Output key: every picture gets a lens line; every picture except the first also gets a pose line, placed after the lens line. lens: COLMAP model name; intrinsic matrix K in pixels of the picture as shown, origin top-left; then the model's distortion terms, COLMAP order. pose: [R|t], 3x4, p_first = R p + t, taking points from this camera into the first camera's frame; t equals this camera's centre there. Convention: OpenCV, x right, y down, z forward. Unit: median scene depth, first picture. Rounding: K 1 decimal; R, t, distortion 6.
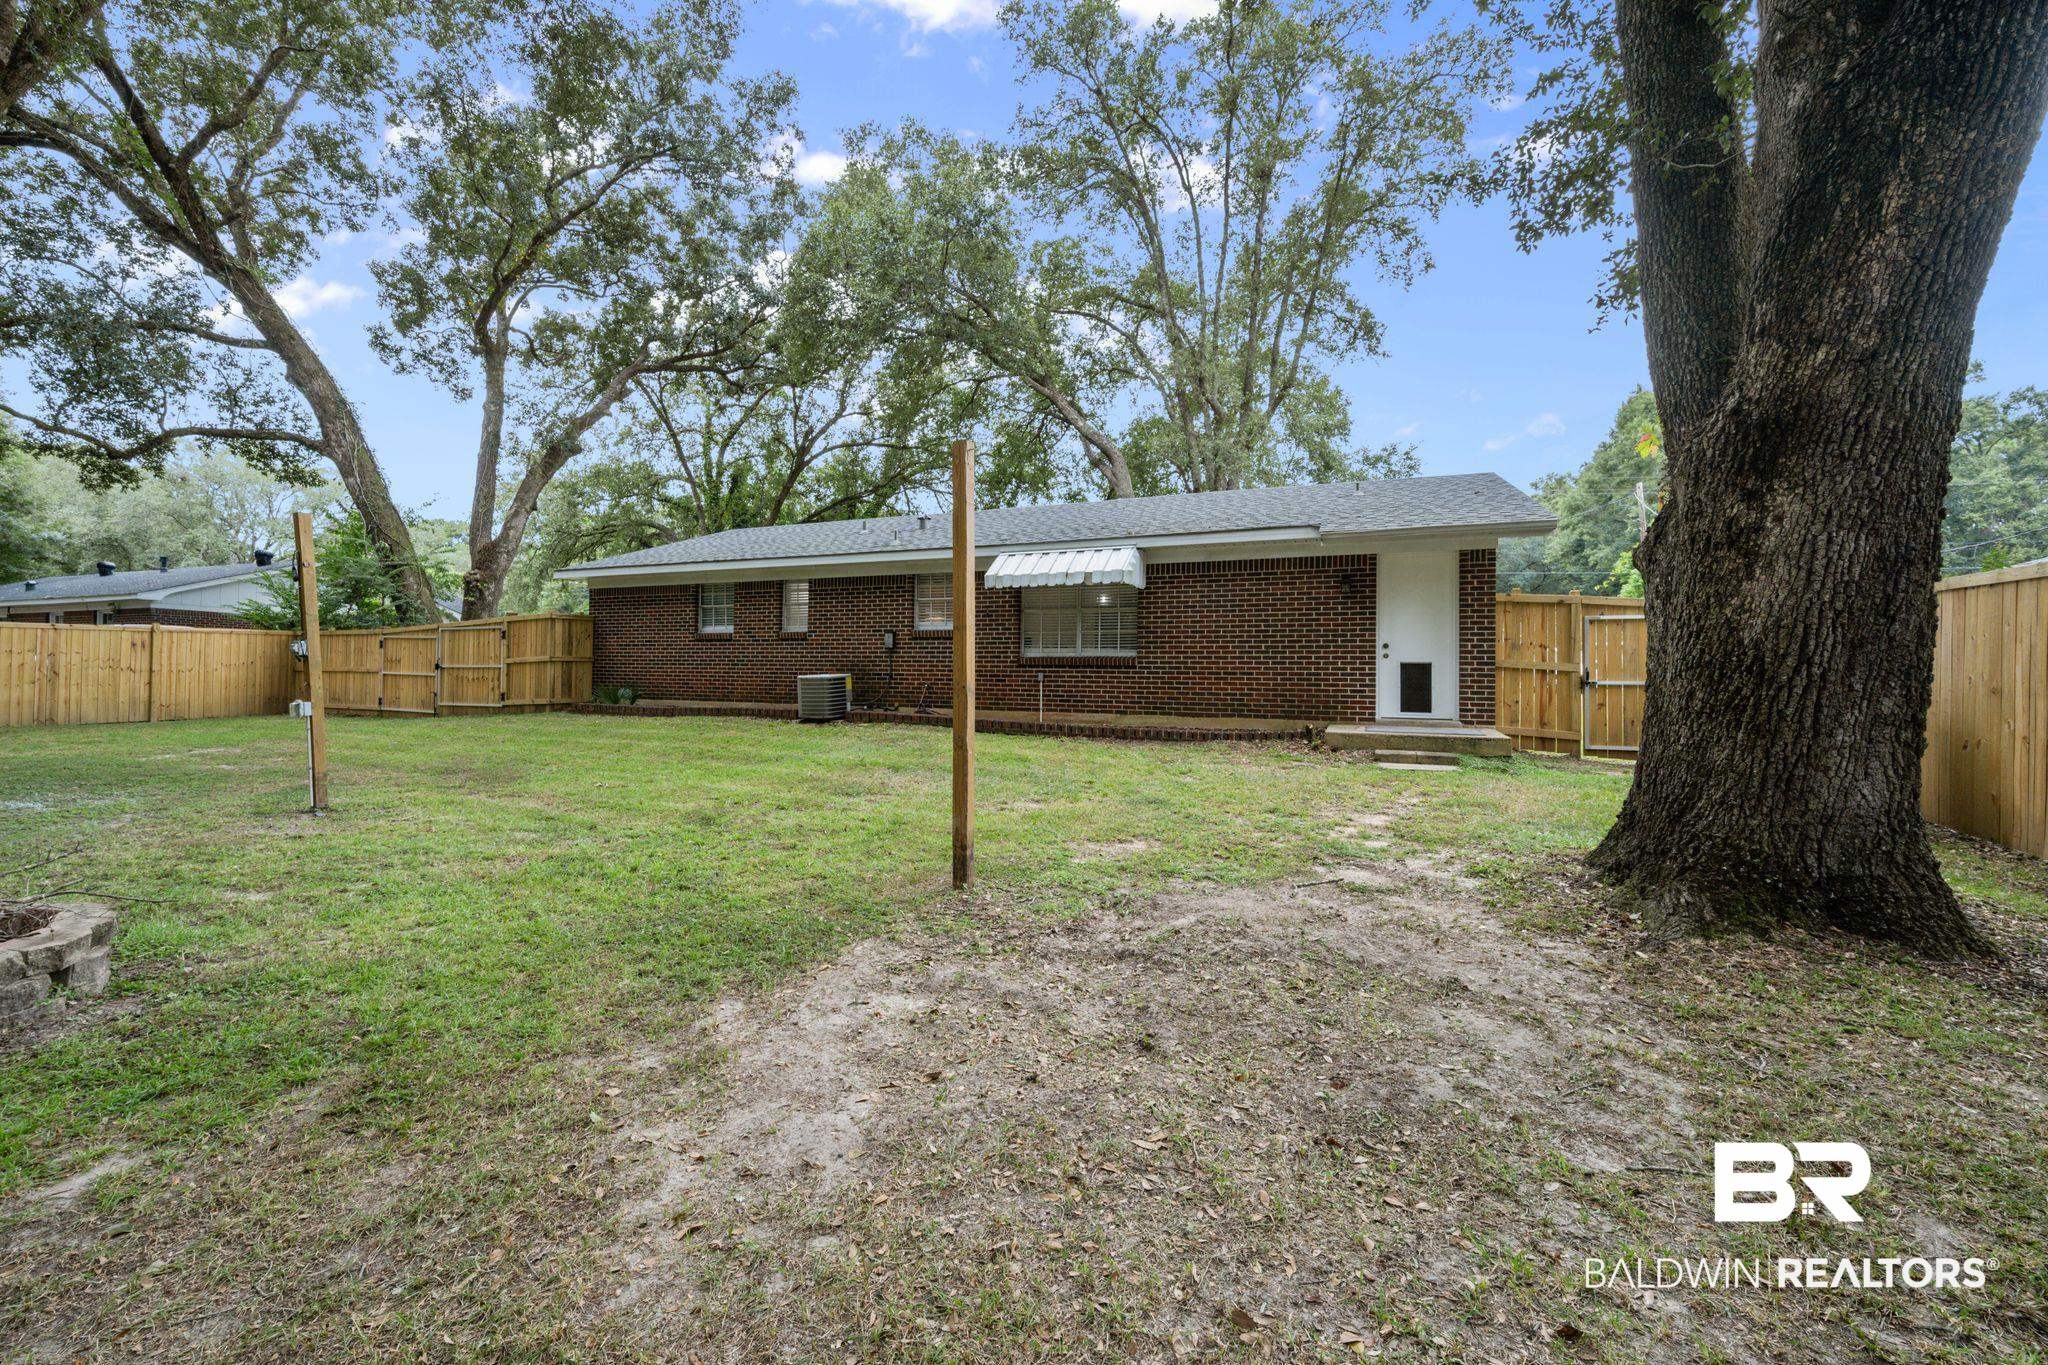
lens RADIAL K [[794.1, 0, 1057.8], [0, 794.1, 652.3], [0, 0, 1]] dist [-0.014555, -0.000187]
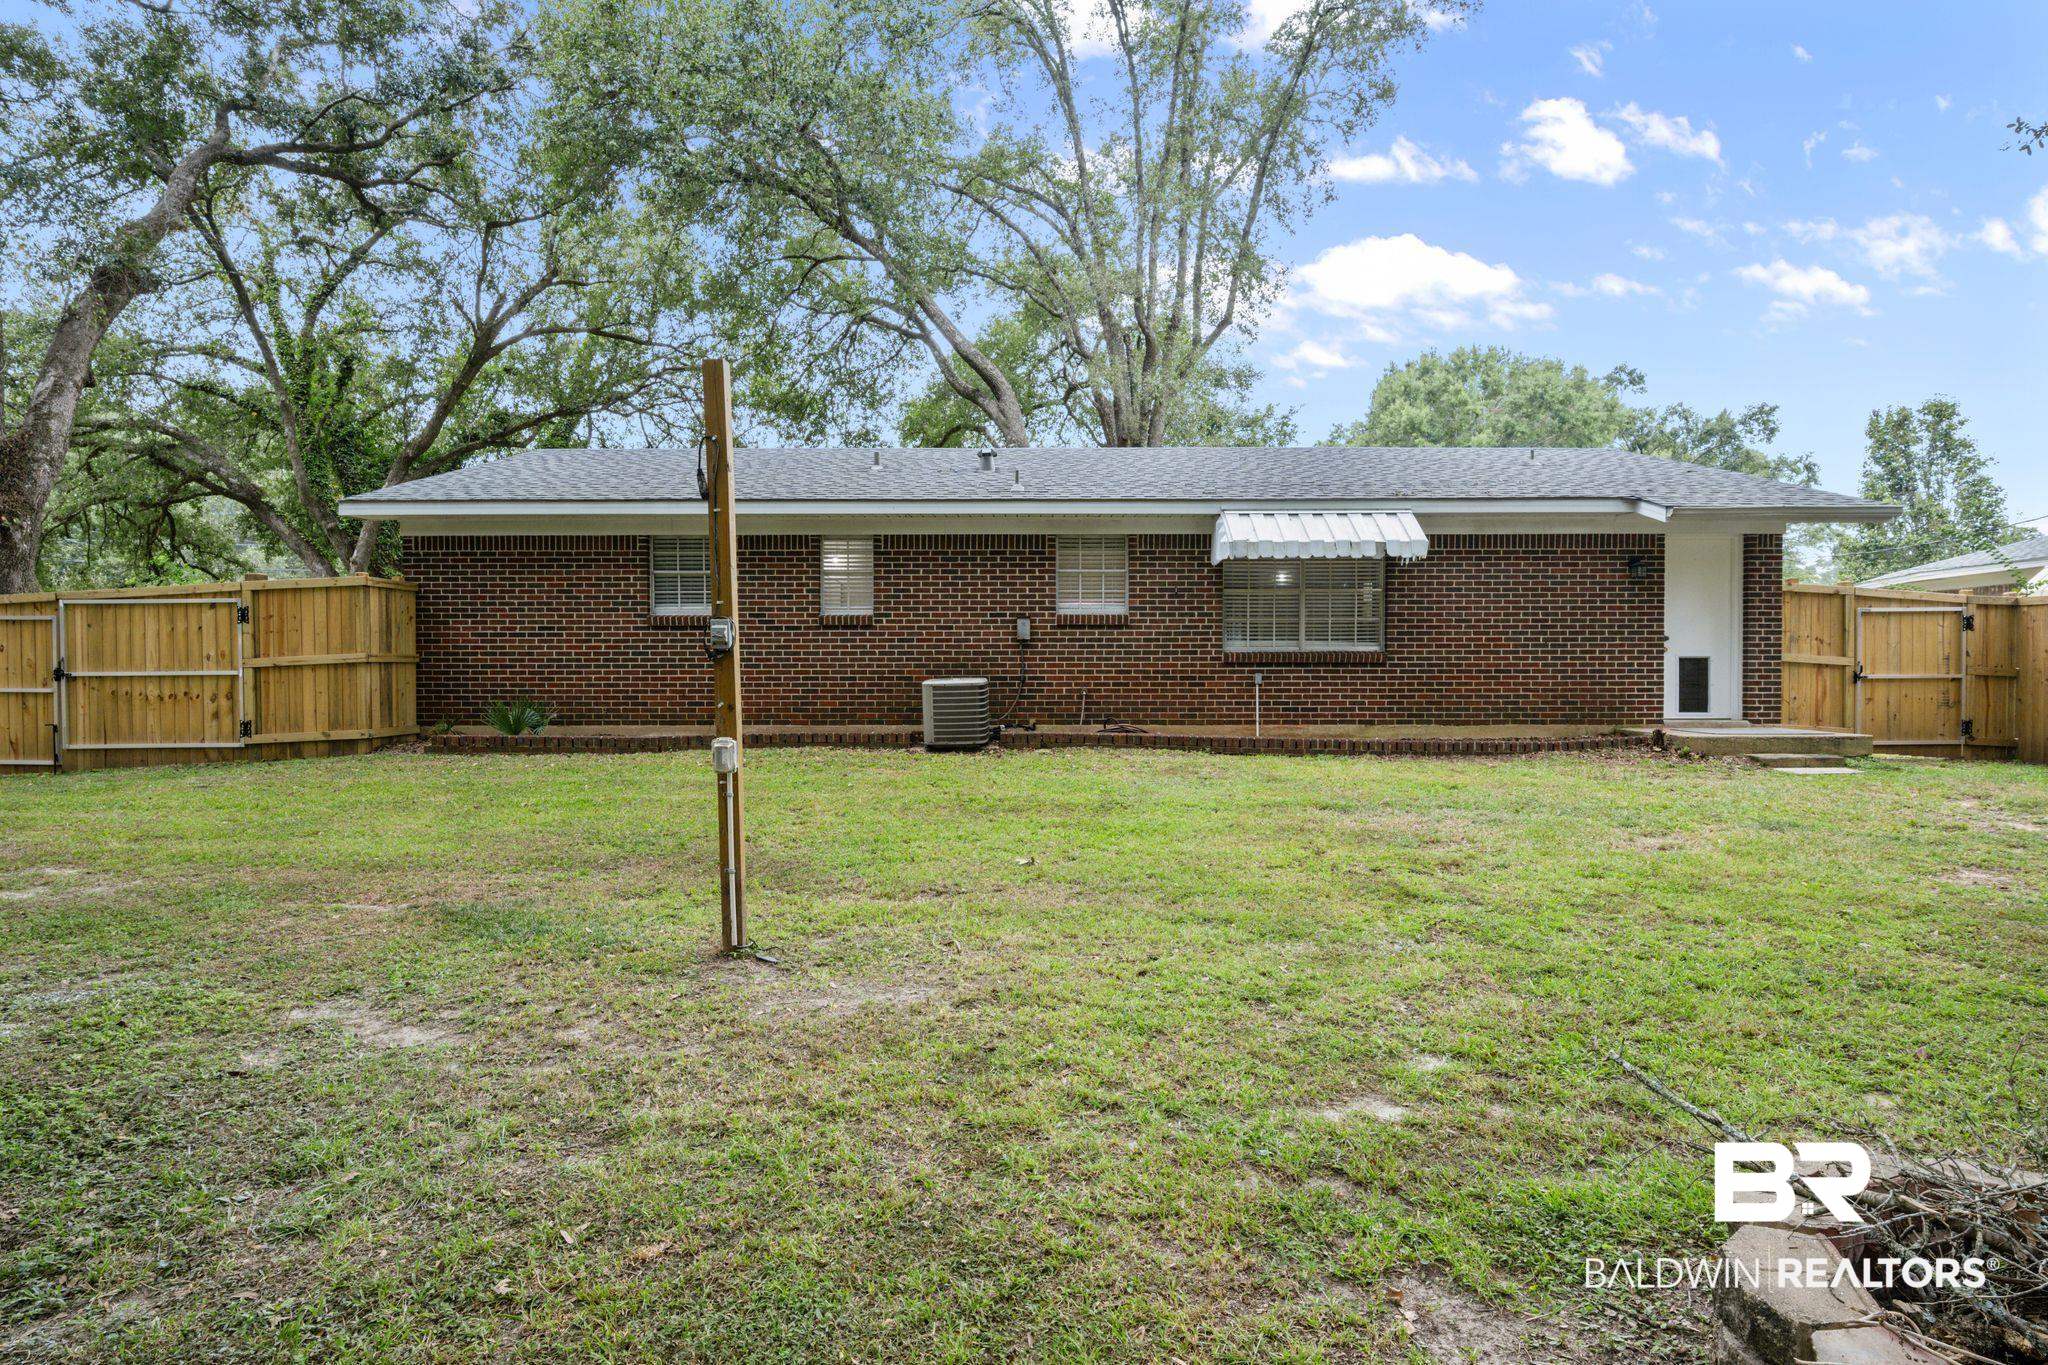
lens RADIAL K [[1020.4, 0, 1024.0], [0, 1020.4, 682.5], [0, 0, 1]] dist [-0.002339, -0.000689]
pose [[0.924188, -0.012470, 0.381734, -0.551693], [0.001092, 0.999549, 0.030008, 0.004819], [-0.381936, -0.027316, 0.923785, 0.175347]]
